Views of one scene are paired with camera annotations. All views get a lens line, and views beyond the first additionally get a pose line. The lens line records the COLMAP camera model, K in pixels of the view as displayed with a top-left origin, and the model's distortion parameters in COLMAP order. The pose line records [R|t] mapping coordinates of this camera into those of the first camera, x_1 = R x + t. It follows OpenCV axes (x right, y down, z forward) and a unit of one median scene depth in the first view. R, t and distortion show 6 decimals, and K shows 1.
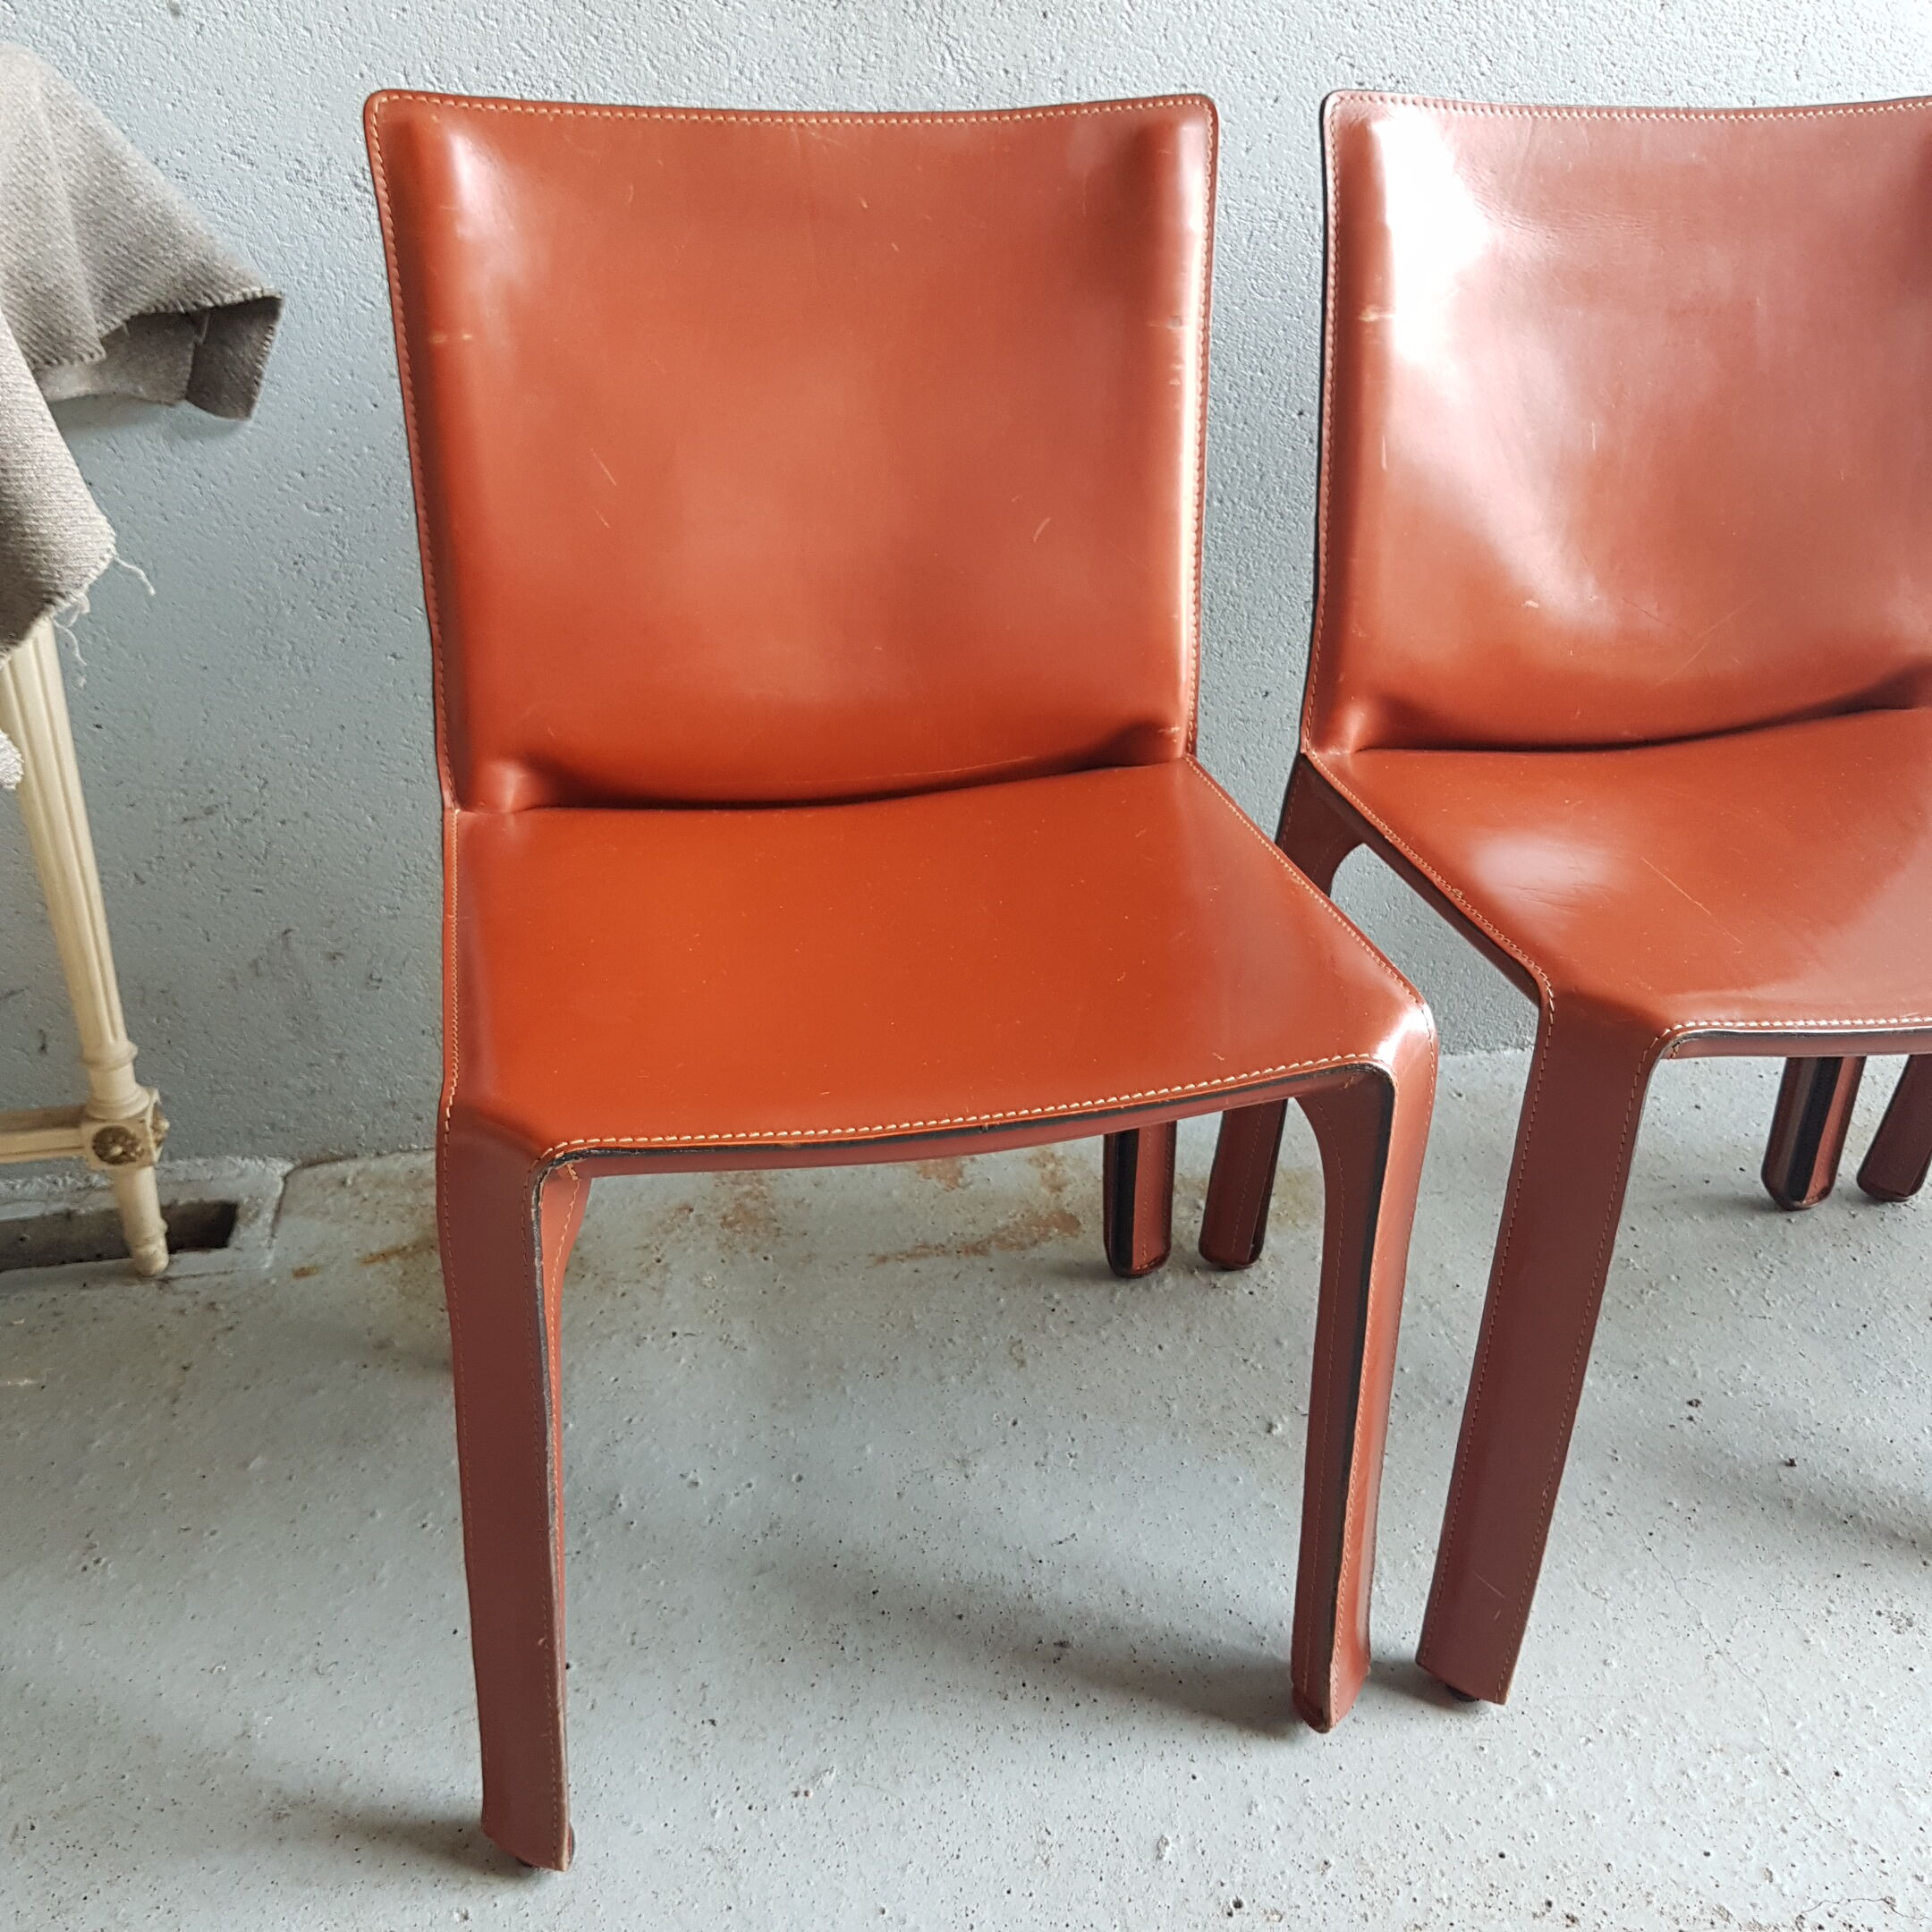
lens RADIAL K [[2119.5, 0, 913.5], [0, 2119.5, 977.8], [0, 0, 1]] dist [0.221294, -0.526641]
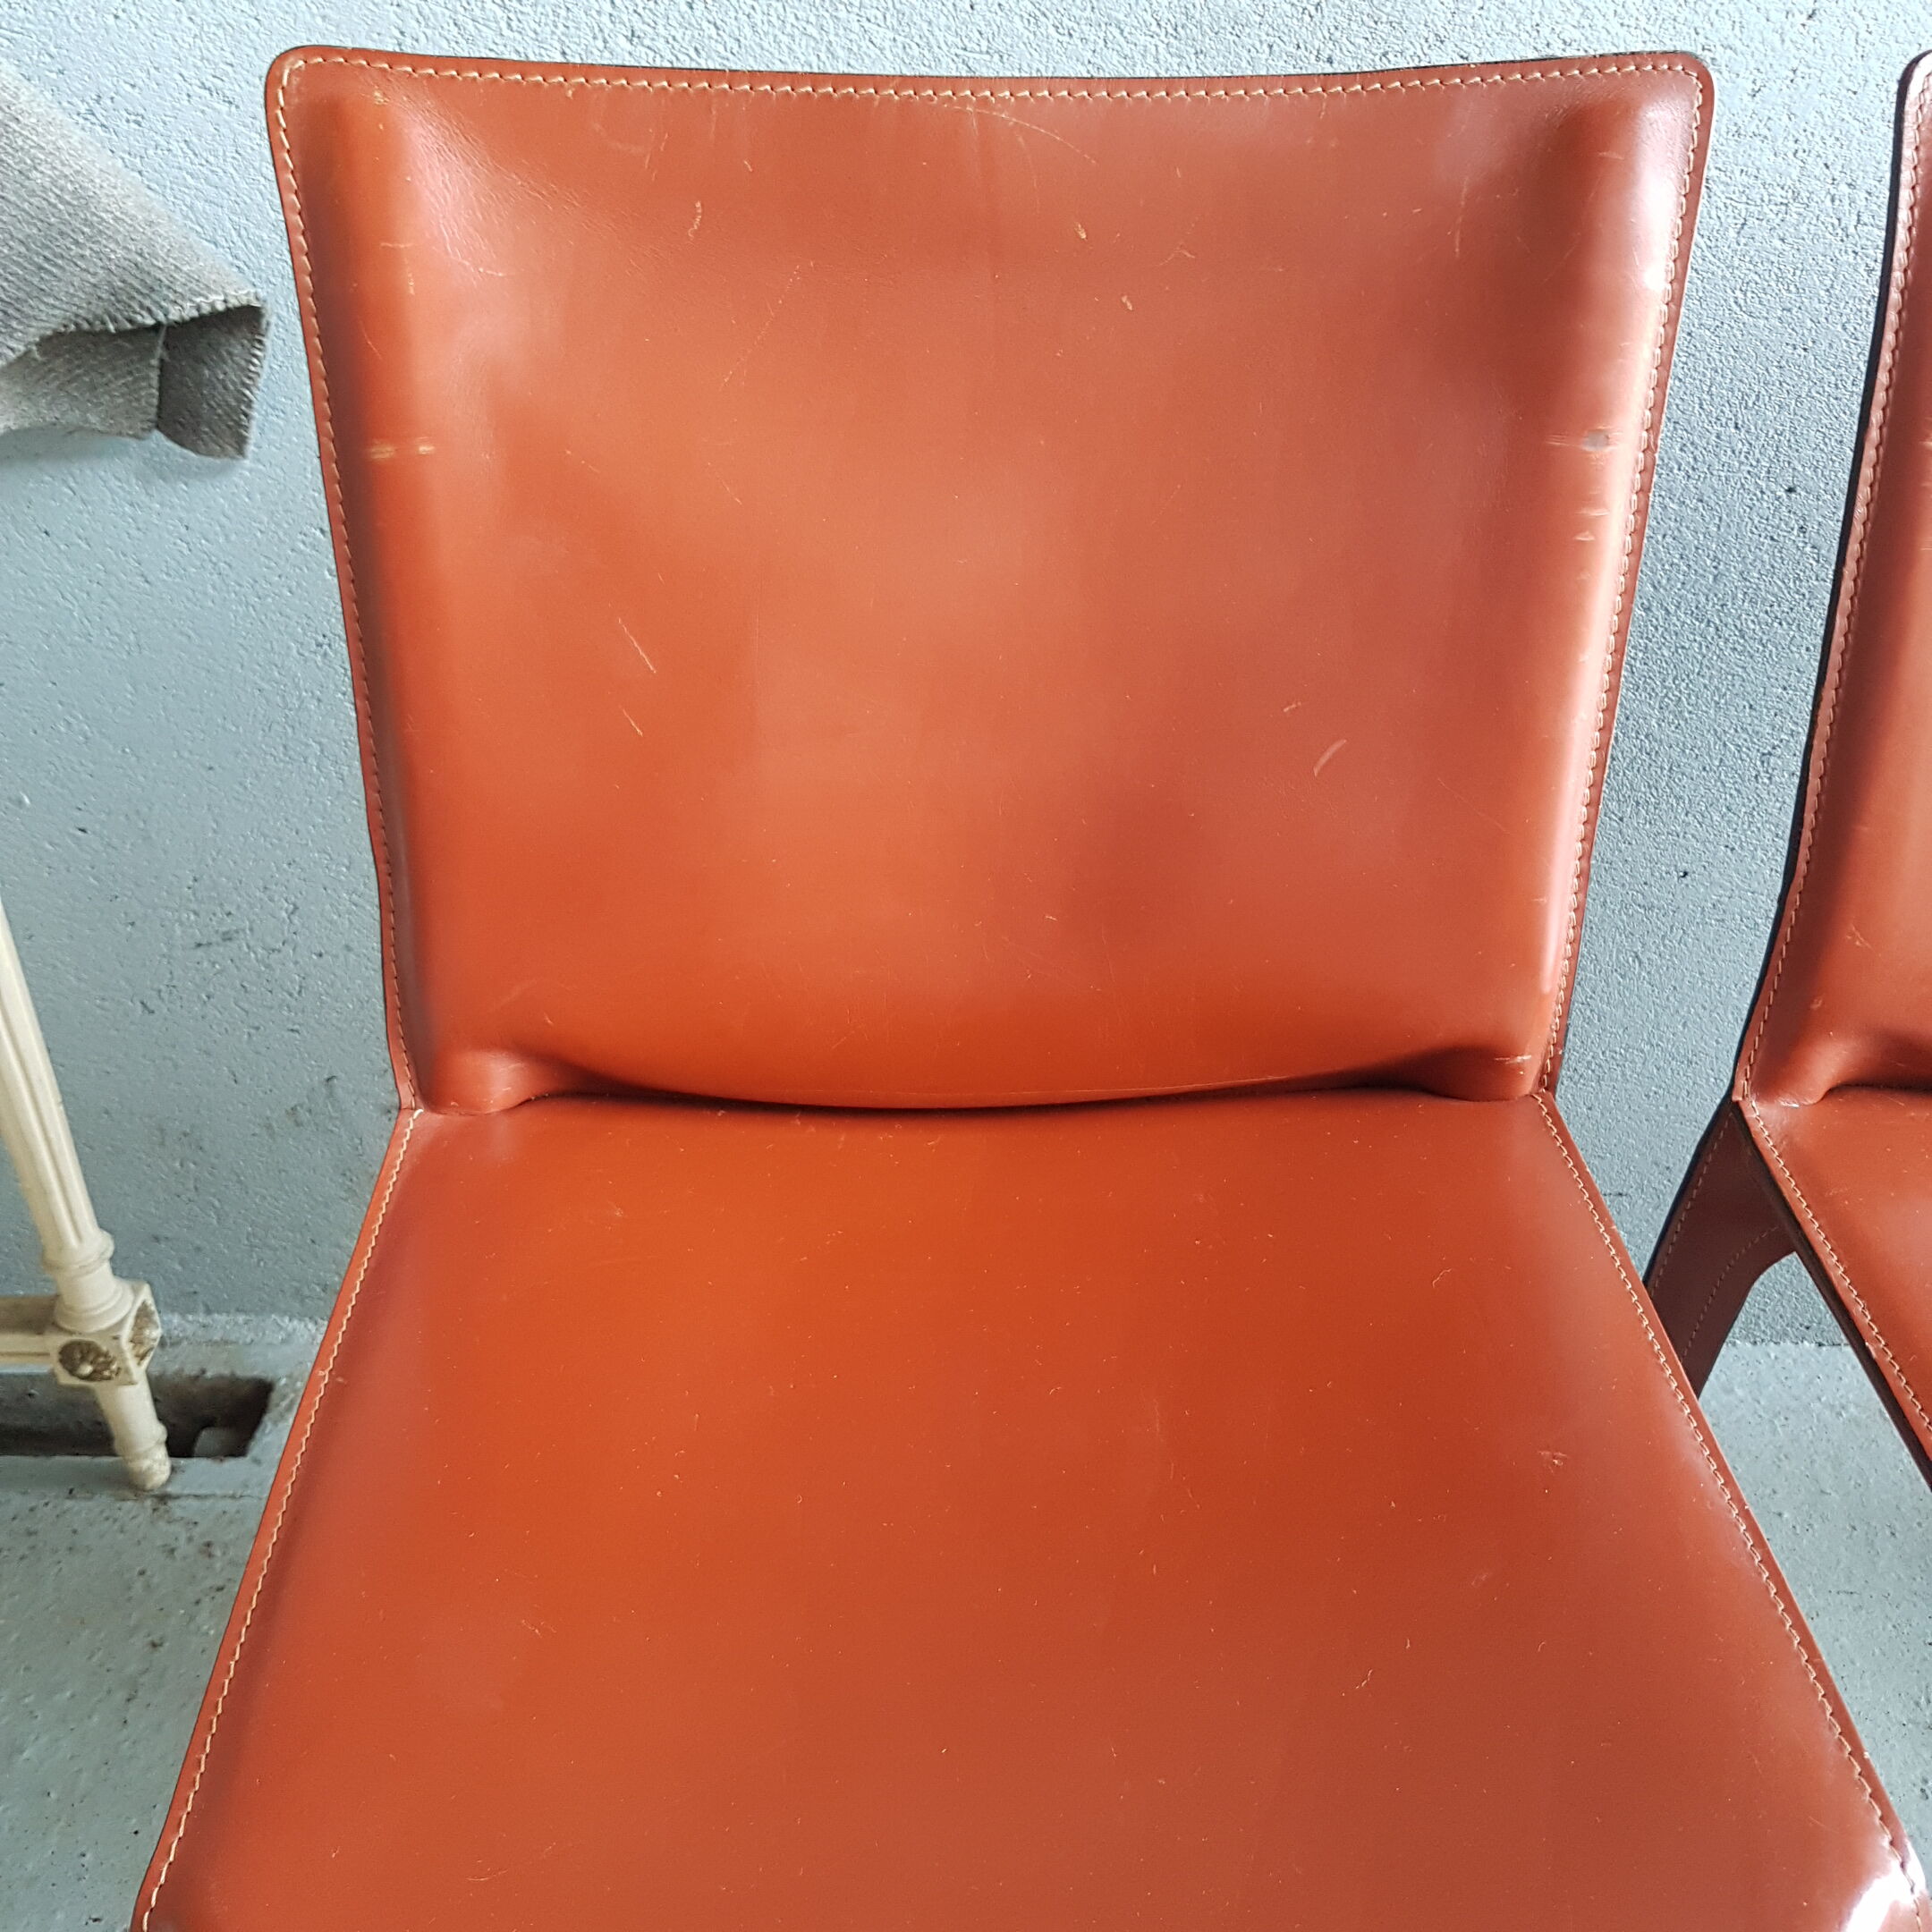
lens RADIAL K [[2040.3, 0, 878.3], [0, 2040.3, 970.6], [0, 0, 1]] dist [0.191289, -0.405318]
pose [[0.979255, 0.097589, -0.177583, 0.039043], [-0.074676, 0.988508, 0.131434, -0.196429], [0.188369, -0.115446, 0.975289, 0.345556]]
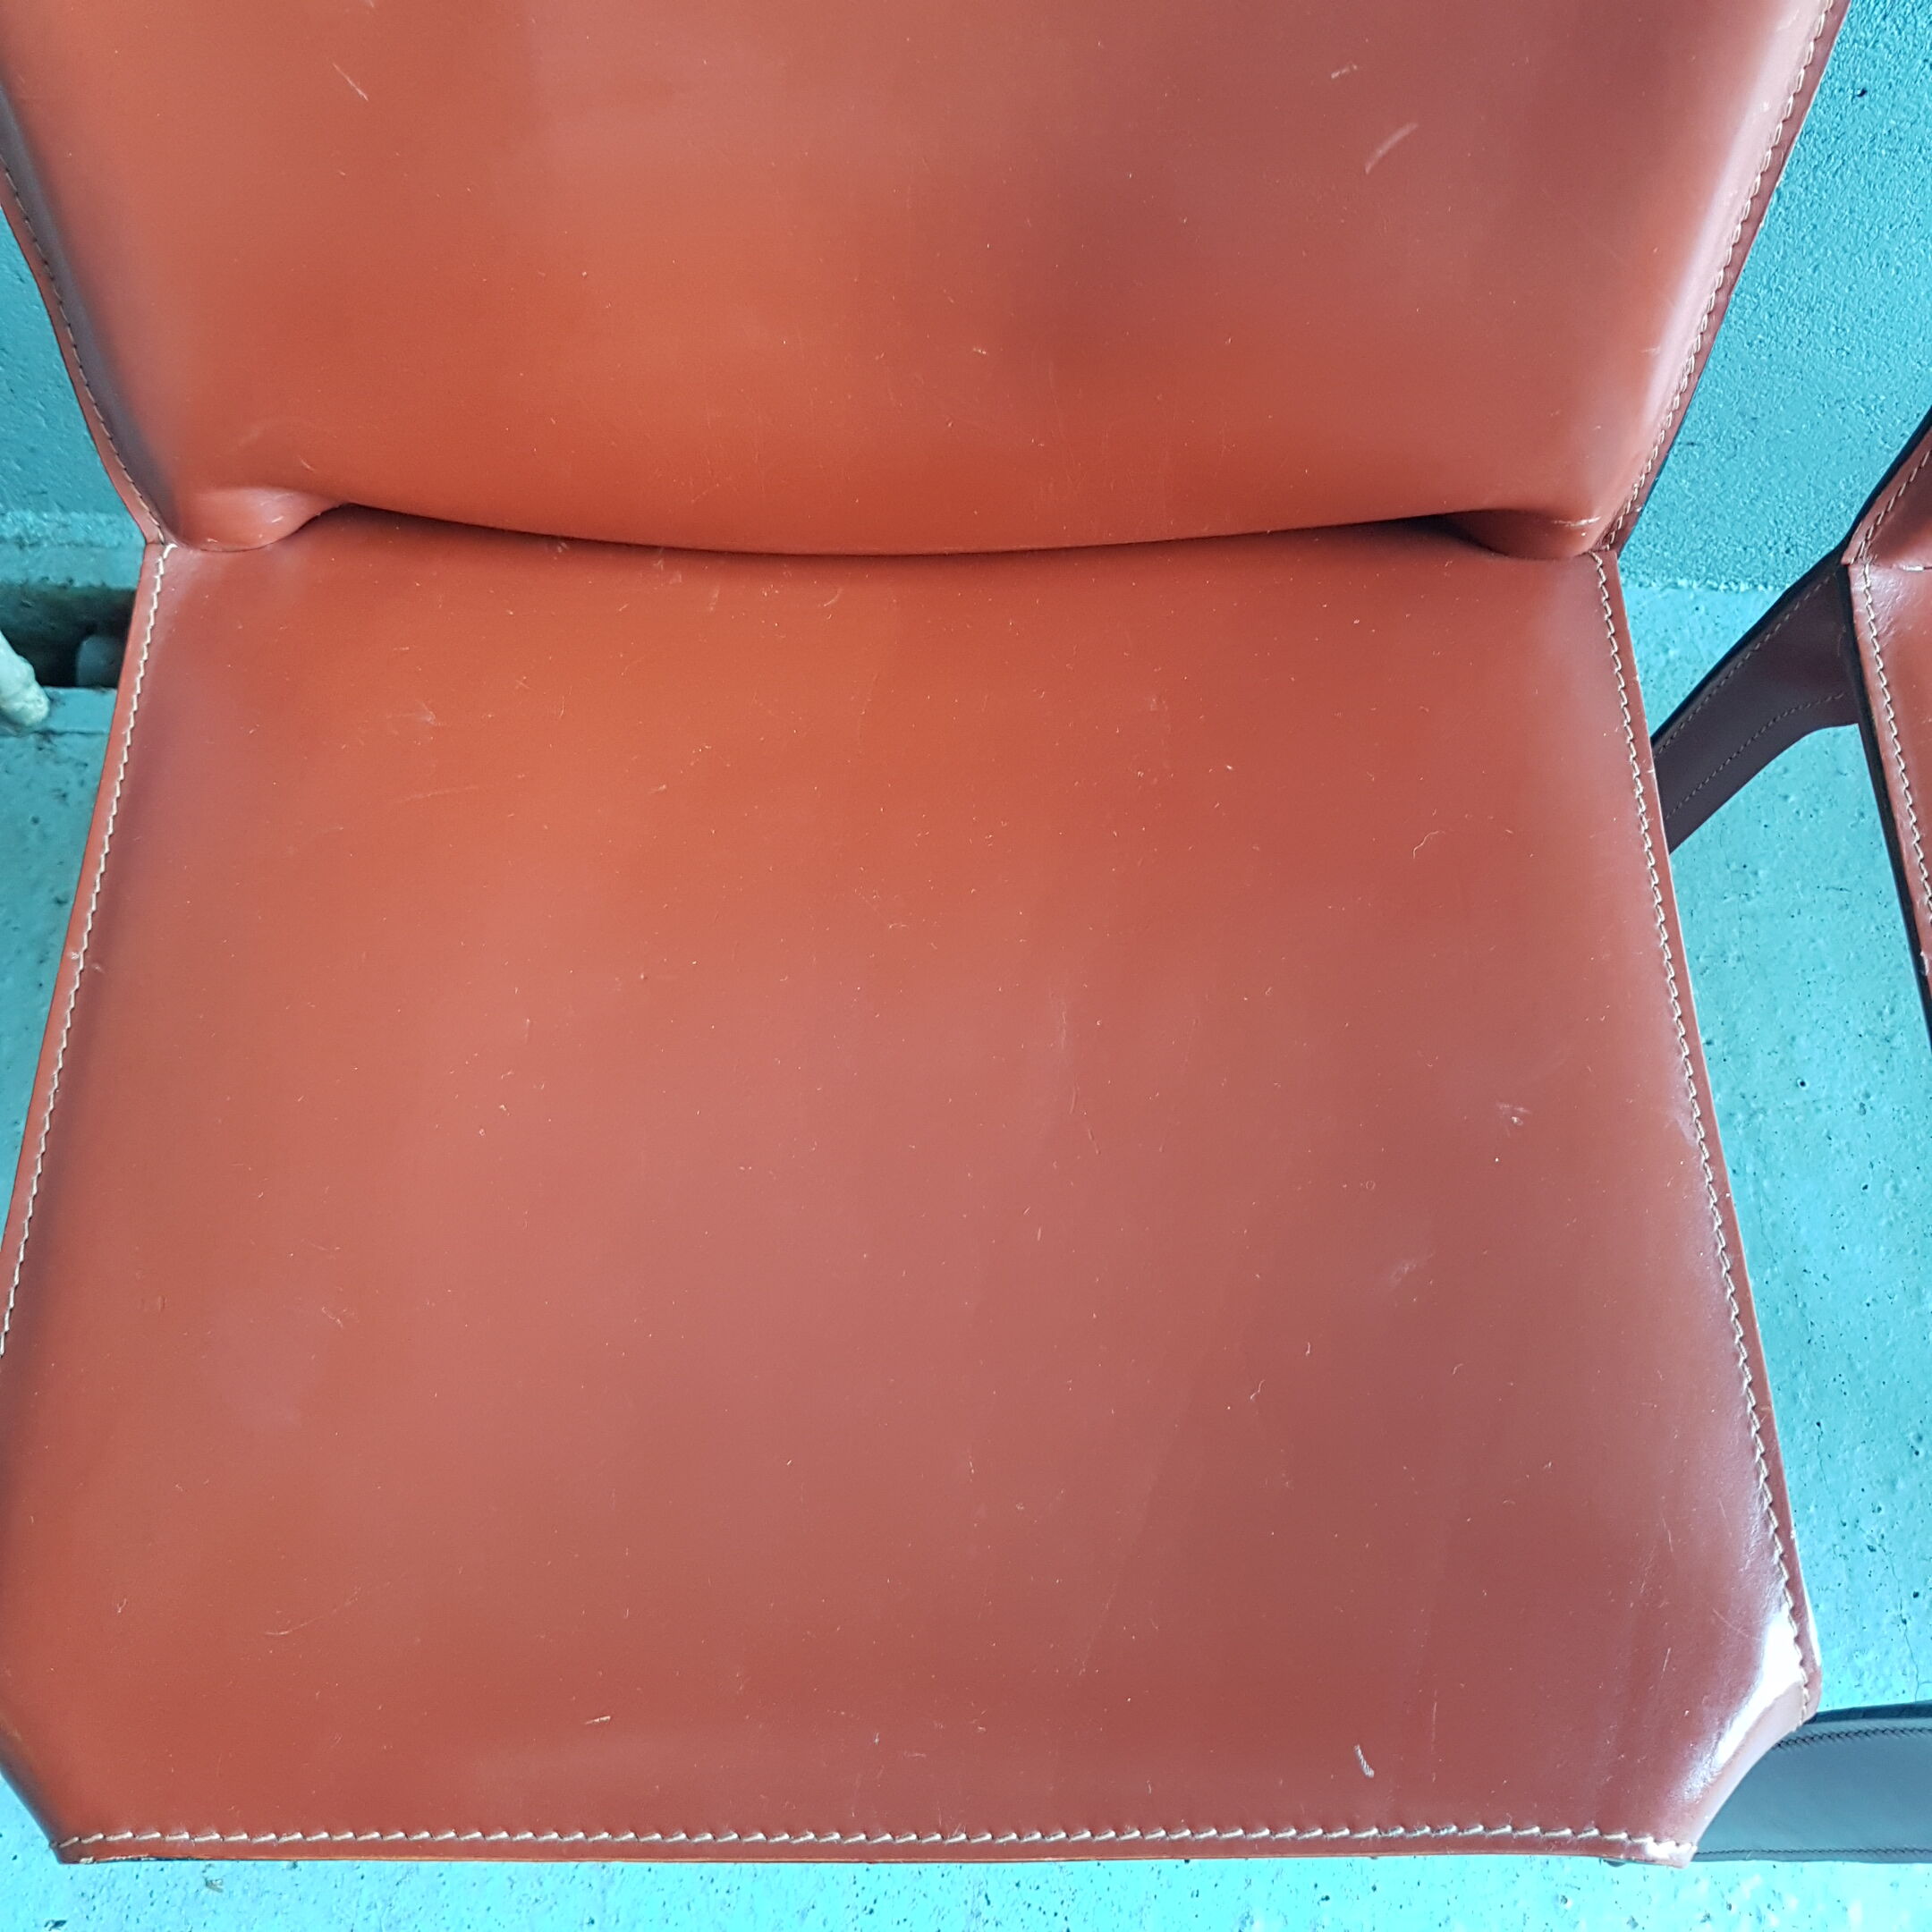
lens RADIAL K [[2030.1, 0, 908.5], [0, 2030.1, 968.6], [0, 0, 1]] dist [0.043672, -0.087482]
pose [[0.976239, 0.193455, -0.097632, 0.033555], [-0.089174, 0.769286, 0.632651, -0.300151], [0.197497, -0.608913, 0.768258, 0.515501]]
